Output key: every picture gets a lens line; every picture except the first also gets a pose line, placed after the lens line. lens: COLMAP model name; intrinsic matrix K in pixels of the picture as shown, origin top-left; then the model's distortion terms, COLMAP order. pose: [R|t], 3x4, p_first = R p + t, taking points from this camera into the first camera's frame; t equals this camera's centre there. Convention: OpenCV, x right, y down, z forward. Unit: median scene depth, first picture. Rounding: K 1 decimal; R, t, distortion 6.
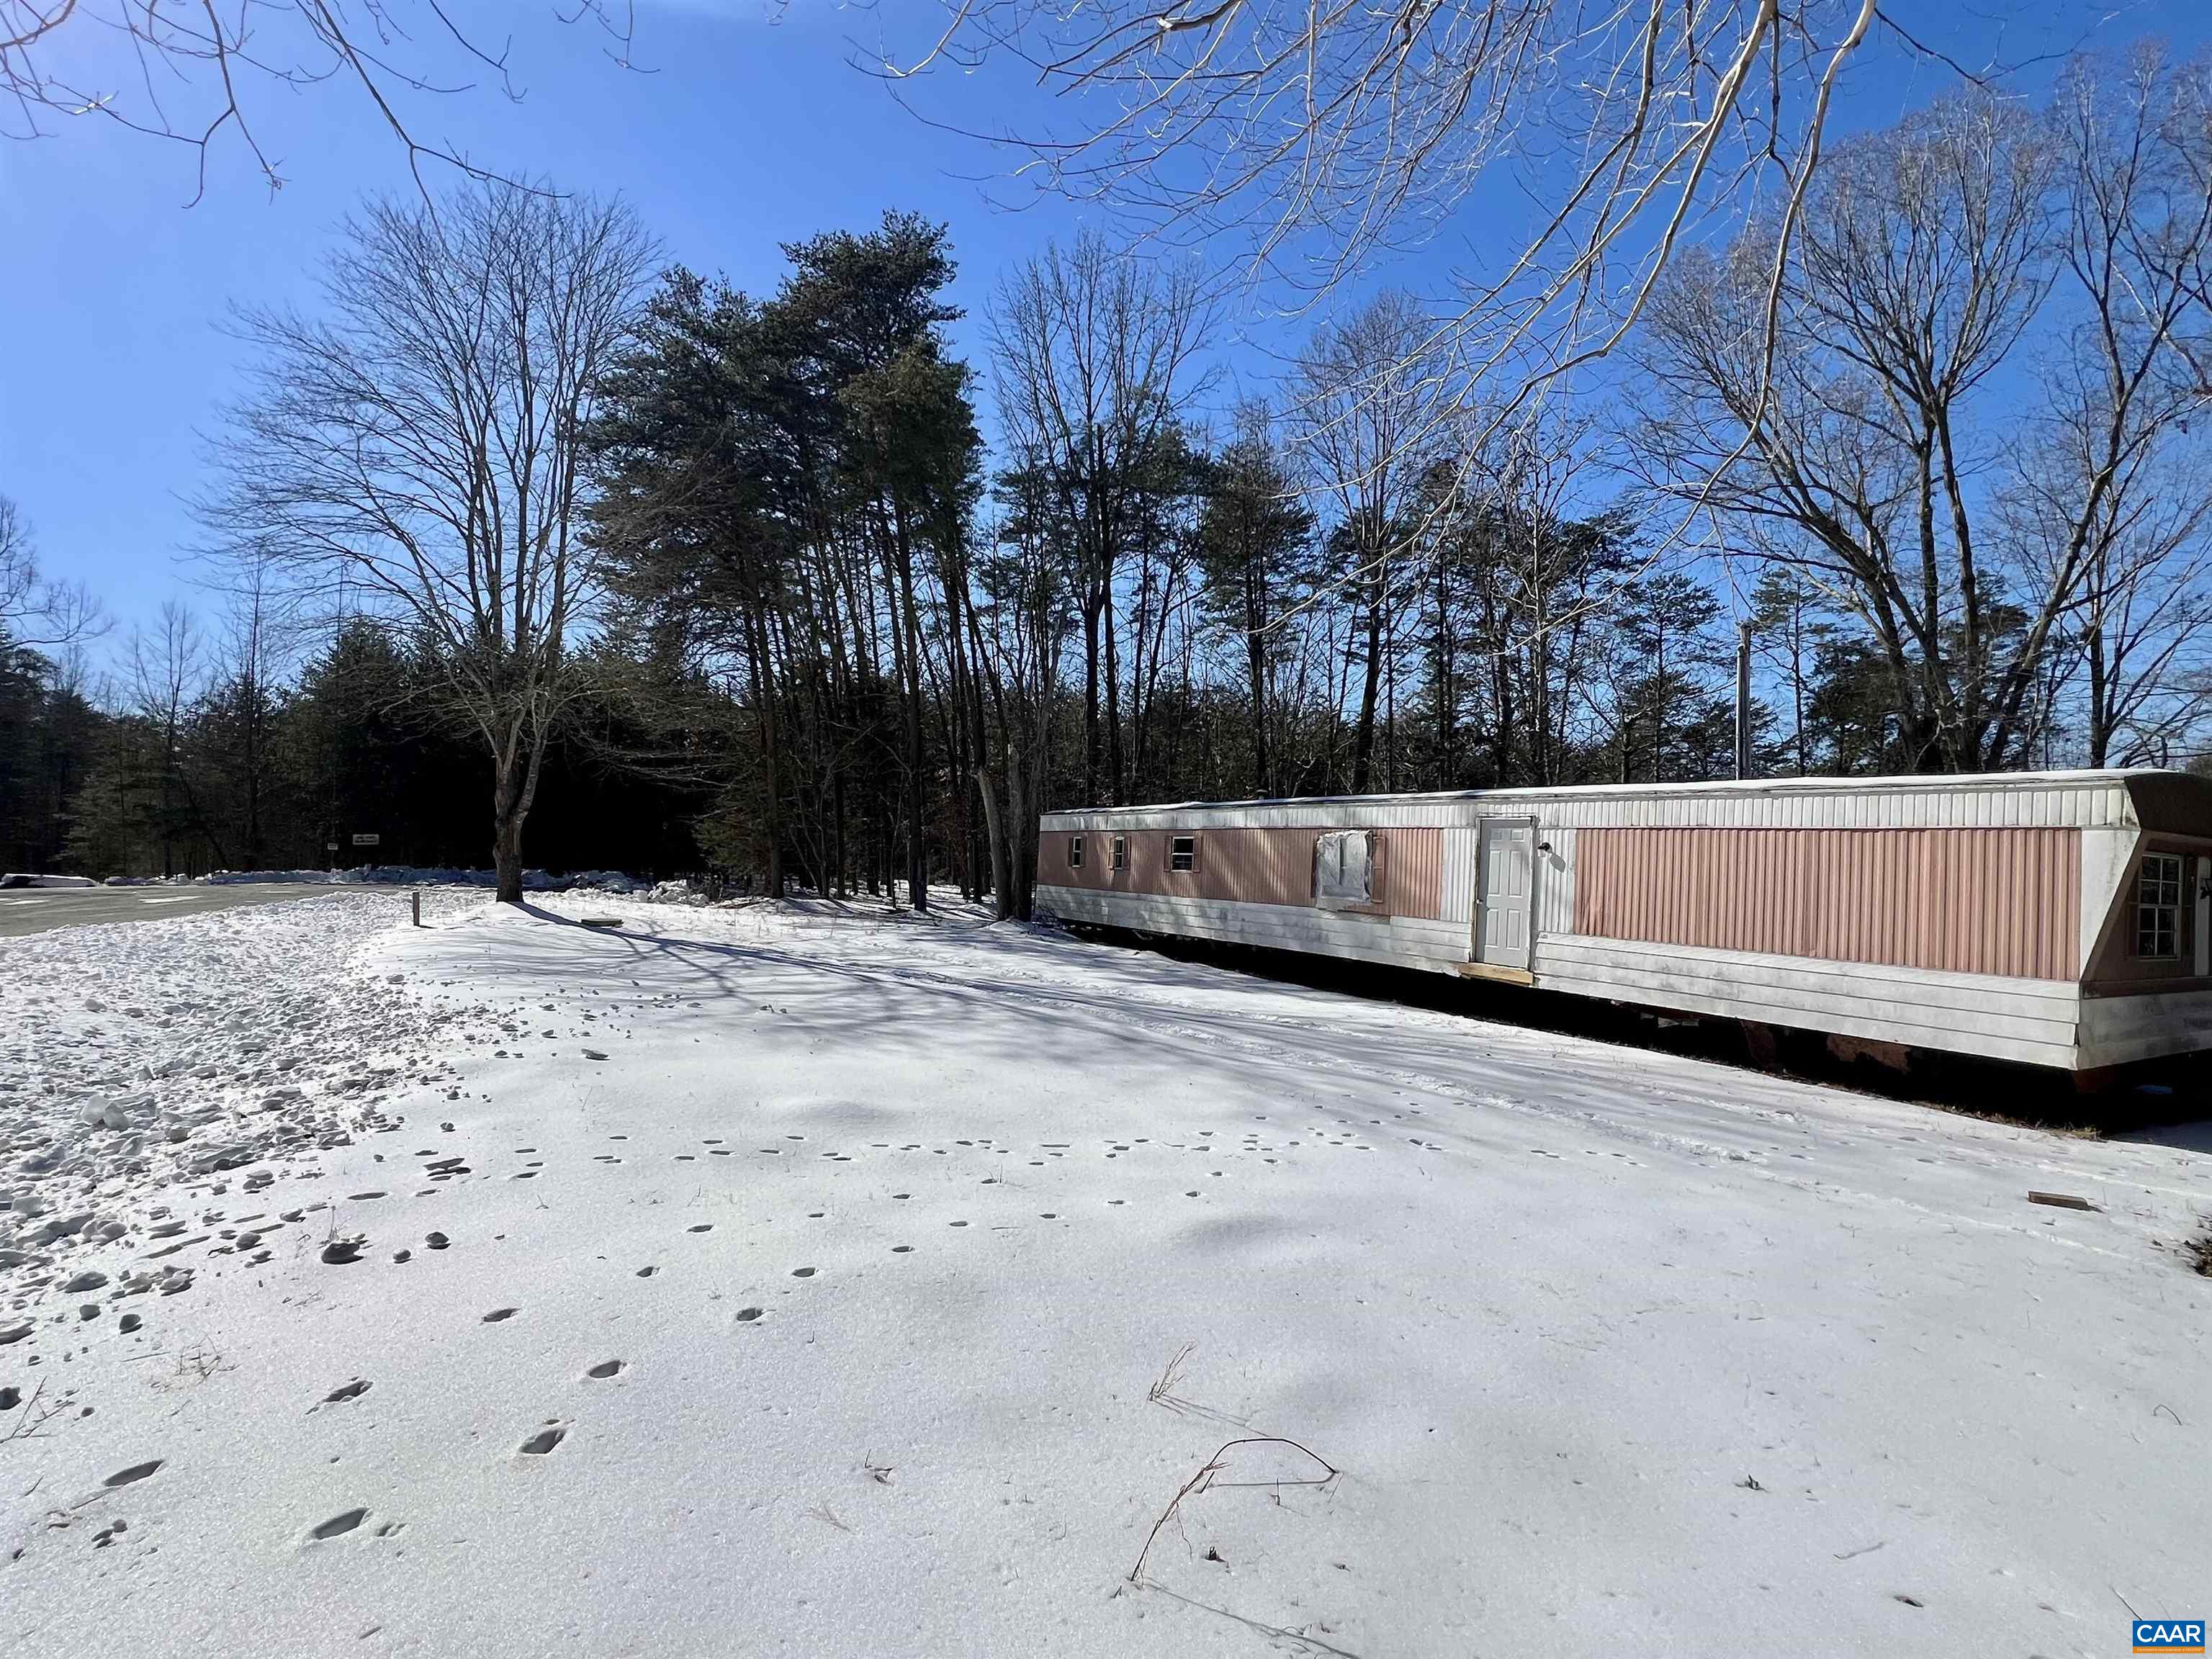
lens RADIAL K [[1054.1, 0, 1106.0], [0, 1054.1, 829.5], [0, 0, 1]] dist [0.001547, -0.000184]
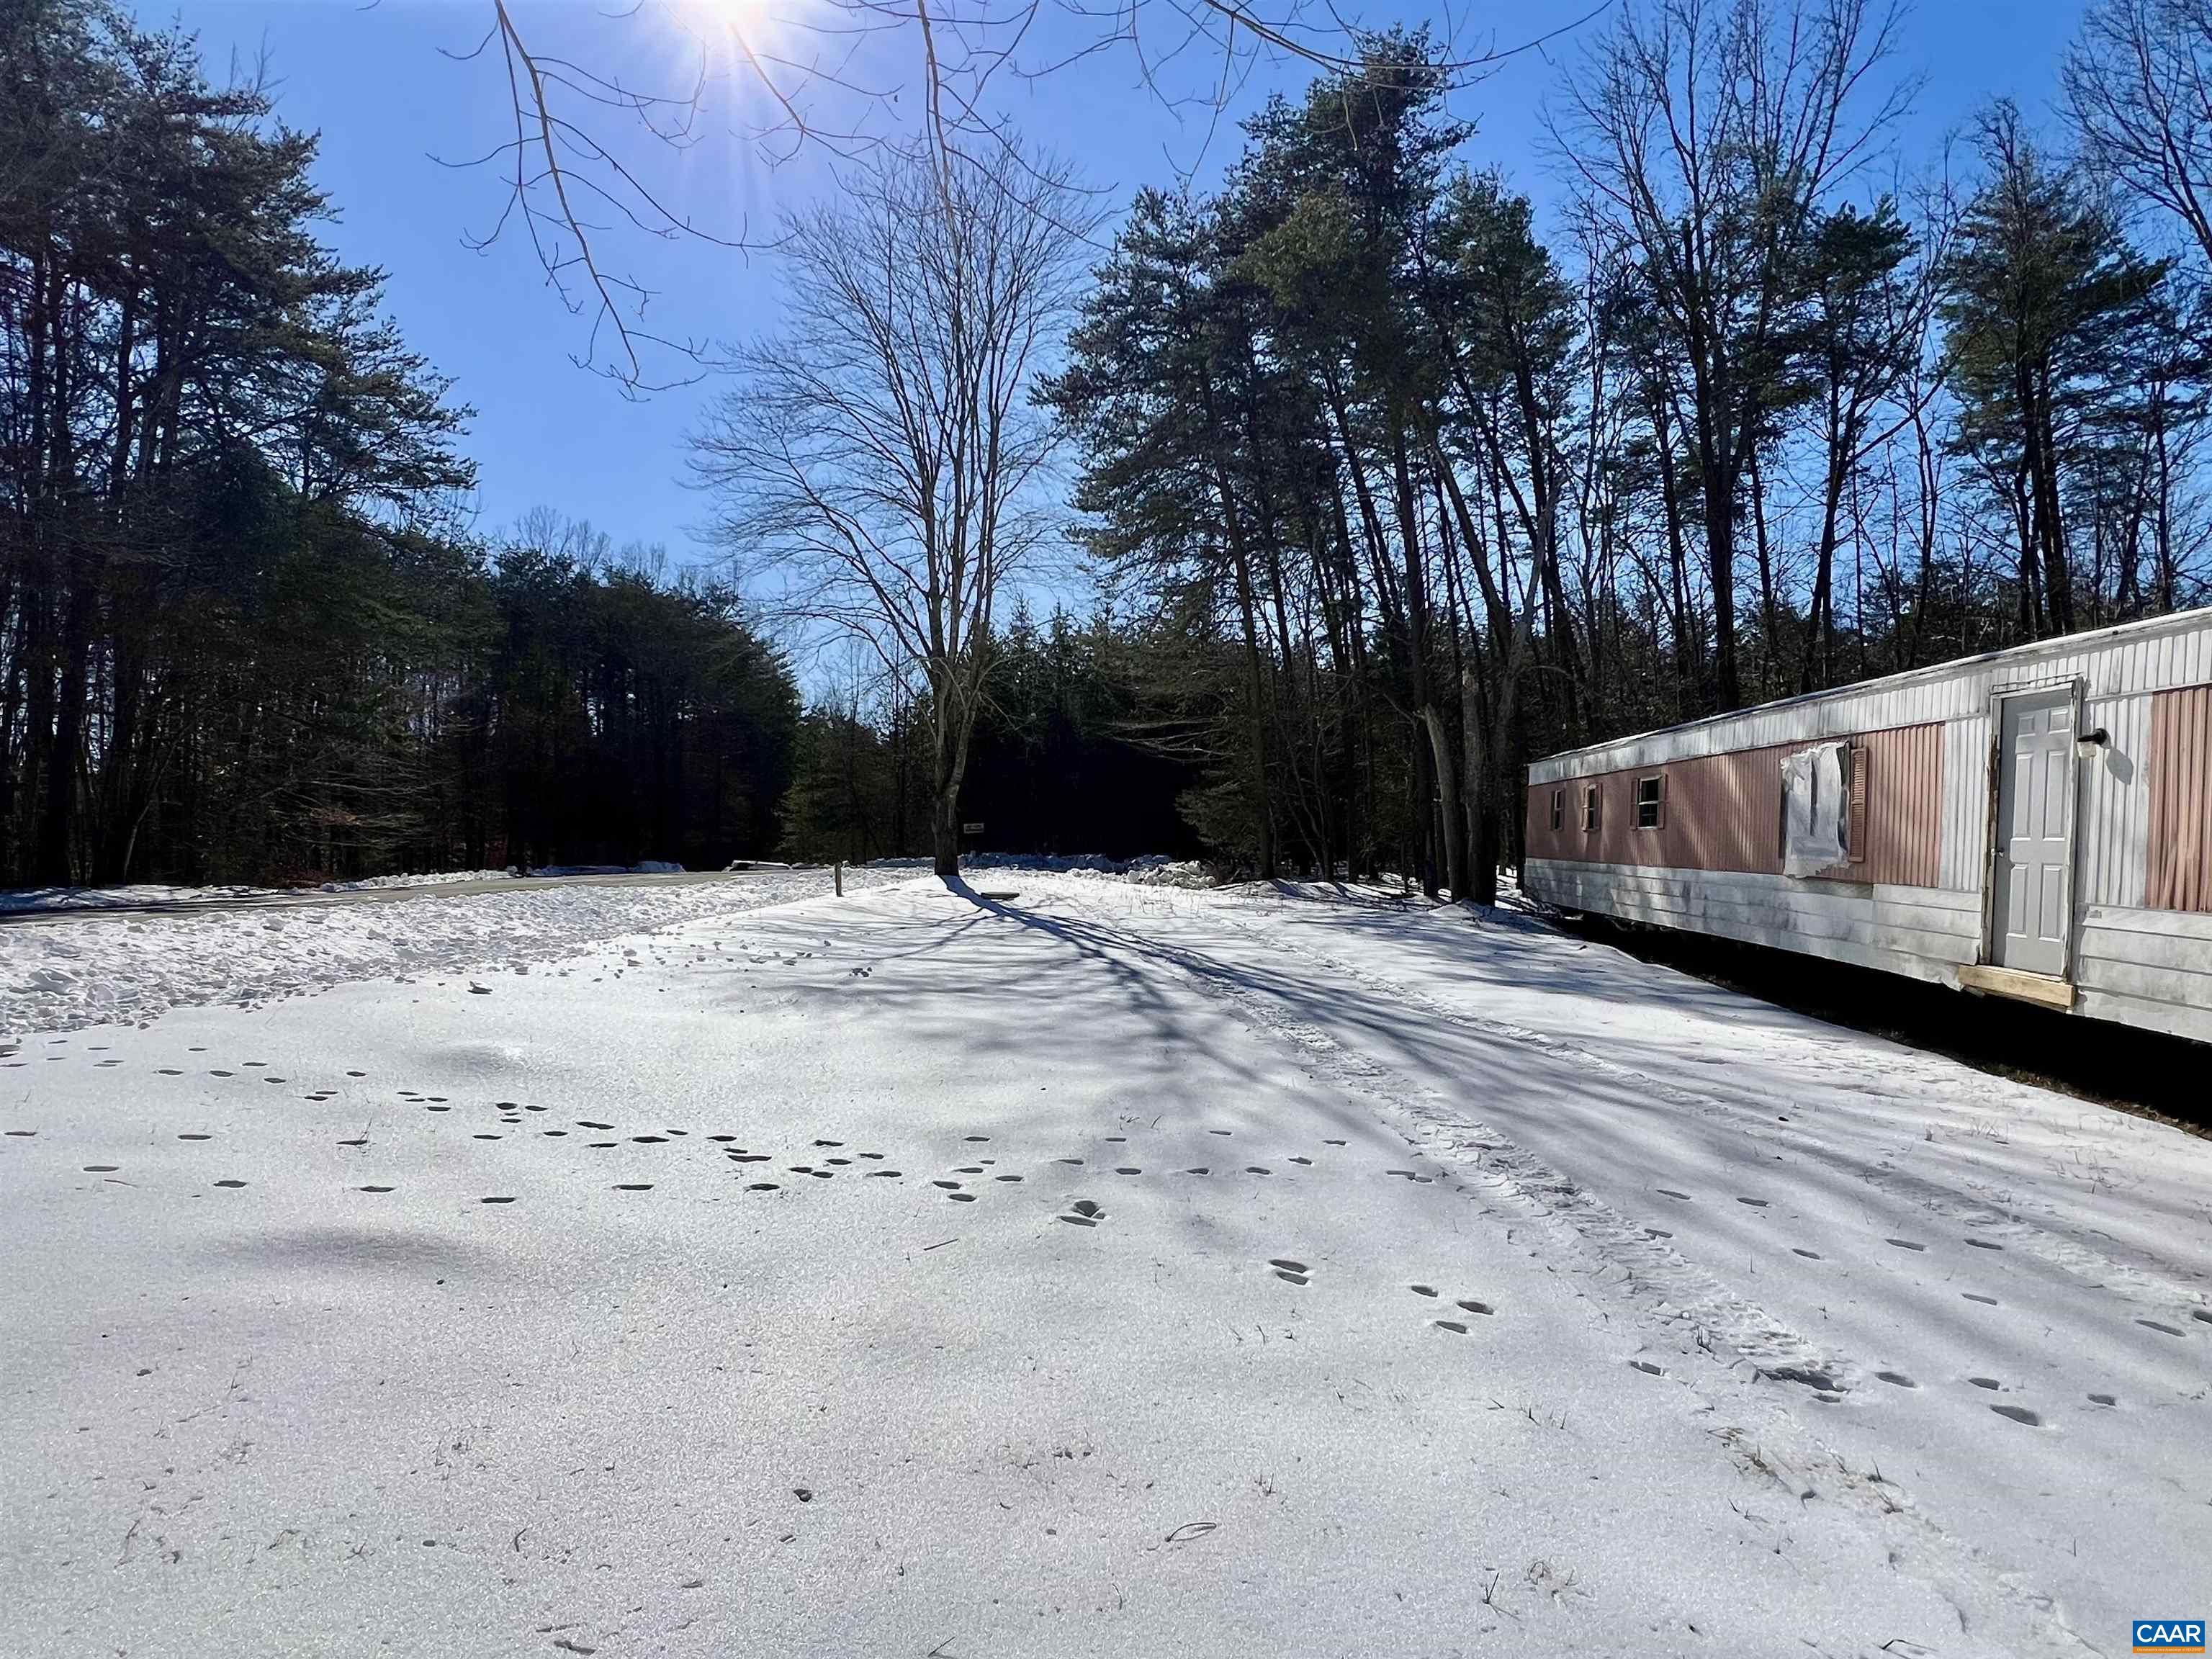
lens RADIAL K [[1217.3, 0, 1106.0], [0, 1217.3, 829.5], [0, 0, 1]] dist [0.002157, 0.001065]
pose [[0.813978, -0.021724, -0.580489, 0.260883], [0.025703, 0.999669, -0.001371, 0.034925], [0.580327, -0.013805, 0.814267, 0.176701]]
